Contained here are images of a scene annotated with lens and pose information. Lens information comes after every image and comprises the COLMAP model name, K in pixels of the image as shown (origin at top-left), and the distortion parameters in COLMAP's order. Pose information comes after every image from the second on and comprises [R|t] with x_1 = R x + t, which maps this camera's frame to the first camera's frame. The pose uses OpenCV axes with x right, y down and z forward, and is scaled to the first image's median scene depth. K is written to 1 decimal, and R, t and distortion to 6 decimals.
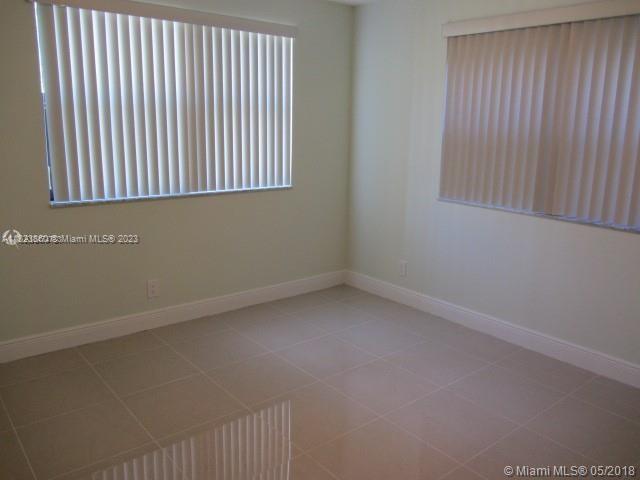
lens RADIAL K [[533.7, 0, 321.1], [0, 533.7, 237.3], [0, 0, 1]] dist [-0.033191, 0.011317]
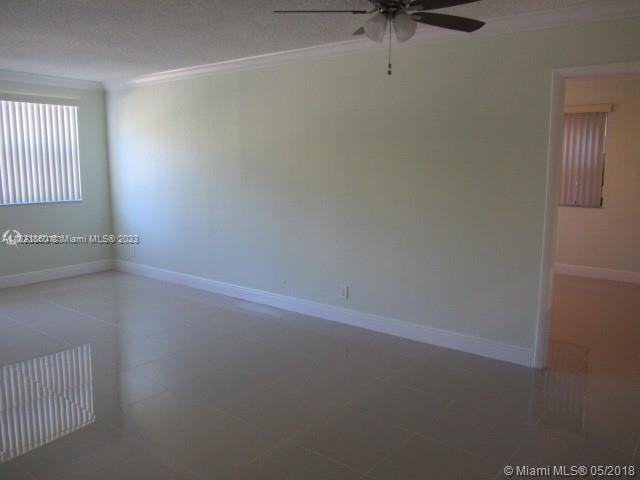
lens RADIAL K [[506.5, 0, 319.3], [0, 506.5, 227.0], [0, 0, 1]] dist [-0.074110, -0.000929]
pose [[0.778506, -0.094666, 0.620457, -0.441765], [0.138860, 0.990041, -0.023176, 0.112728], [-0.612084, 0.104200, 0.783898, -0.557594]]
